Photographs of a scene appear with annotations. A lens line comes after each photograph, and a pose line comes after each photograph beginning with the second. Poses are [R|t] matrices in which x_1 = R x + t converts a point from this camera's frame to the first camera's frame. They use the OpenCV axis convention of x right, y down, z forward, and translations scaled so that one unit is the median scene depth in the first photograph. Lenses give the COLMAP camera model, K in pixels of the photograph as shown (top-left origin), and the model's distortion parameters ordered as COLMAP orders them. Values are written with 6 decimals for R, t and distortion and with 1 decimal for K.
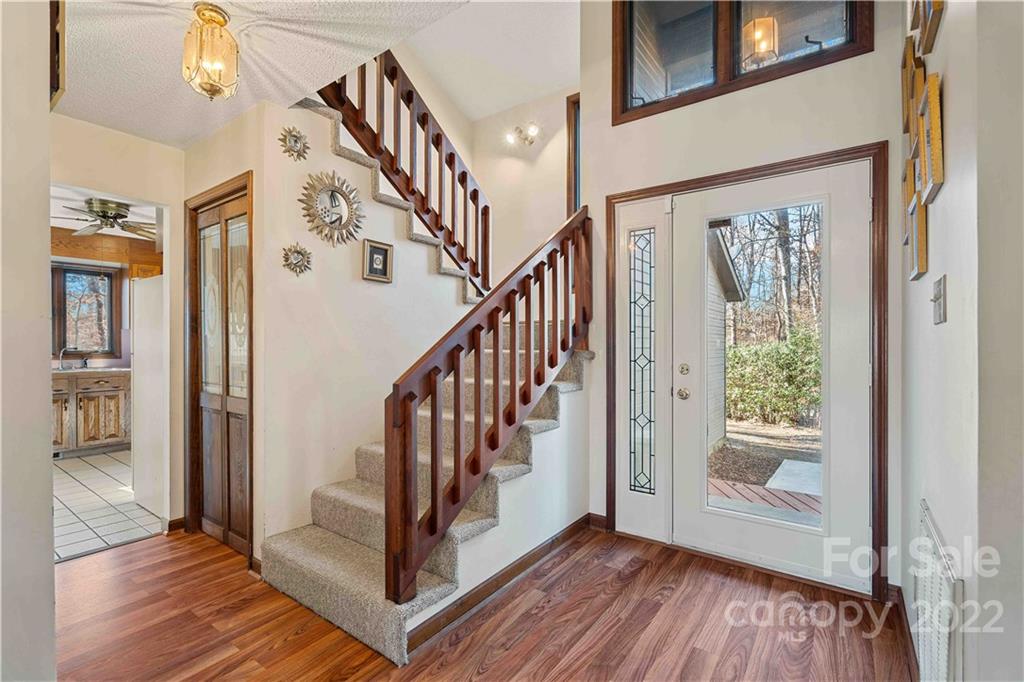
lens RADIAL K [[470.2, 0, 508.7], [0, 470.2, 345.7], [0, 0, 1]] dist [-0.007188, 0.004908]
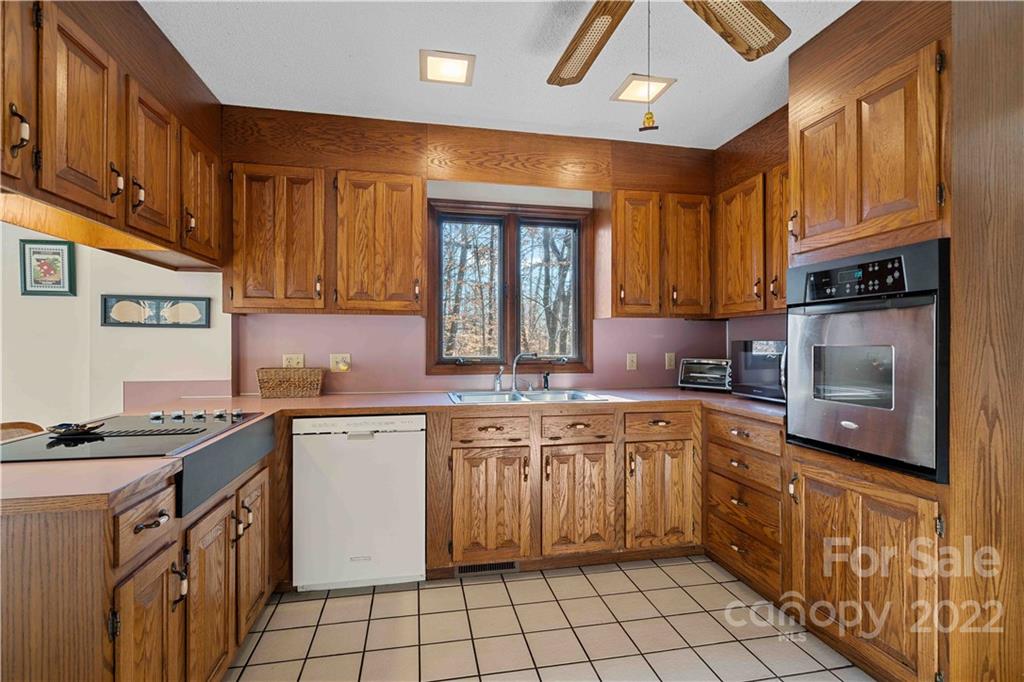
lens RADIAL K [[470.2, 0, 511.4], [0, 470.2, 341.2], [0, 0, 1]] dist [-0.007188, 0.004908]
pose [[0.747782, -0.002694, -0.663939, -0.589573], [-0.003317, 0.999964, -0.007794, -0.004774], [0.663936, 0.008030, 0.747746, 0.582314]]
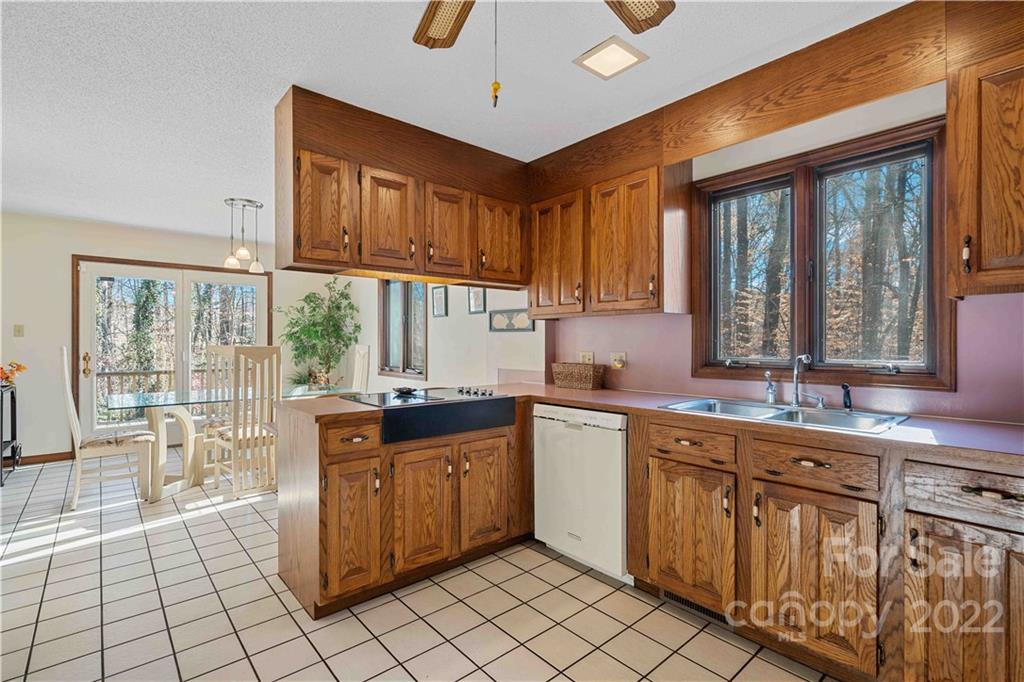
lens RADIAL K [[470.2, 0, 486.5], [0, 470.2, 342.4], [0, 0, 1]] dist [-0.007188, 0.004908]
pose [[-0.220302, -0.002539, -0.975428, -0.490512], [-0.004772, 0.999987, -0.001526, -0.004371], [0.975420, 0.004319, -0.220311, 0.837598]]
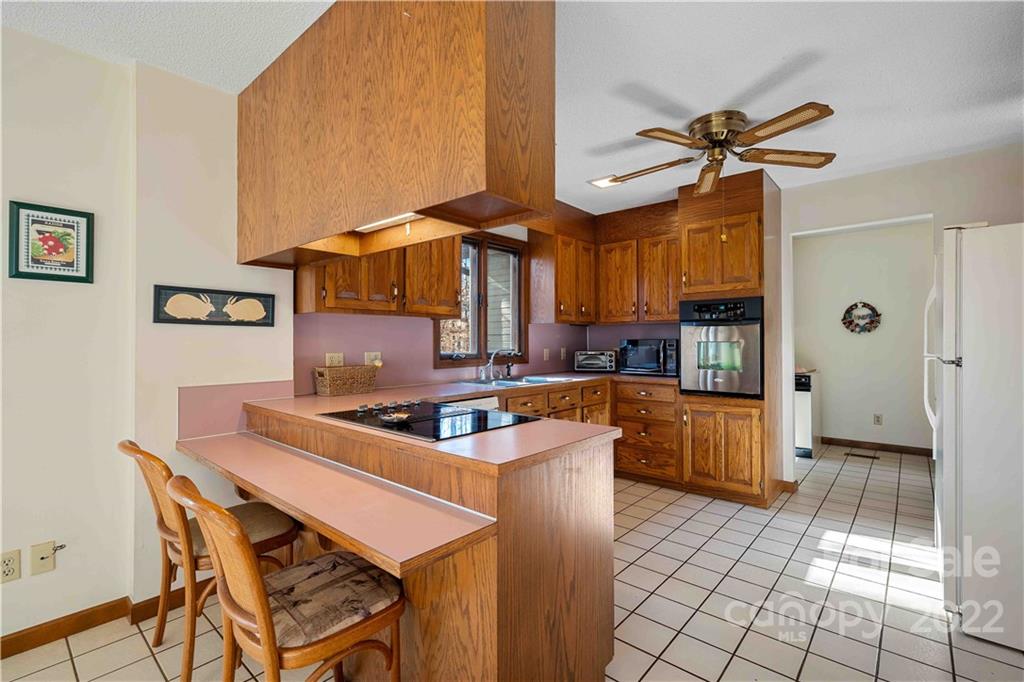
lens RADIAL K [[470.2, 0, 513.3], [0, 470.2, 335.8], [0, 0, 1]] dist [-0.007188, 0.004908]
pose [[0.998300, -0.004266, -0.058122, -0.902550], [0.003369, 0.999874, -0.015522, -0.004180], [0.058181, 0.015300, 0.998189, 0.273225]]
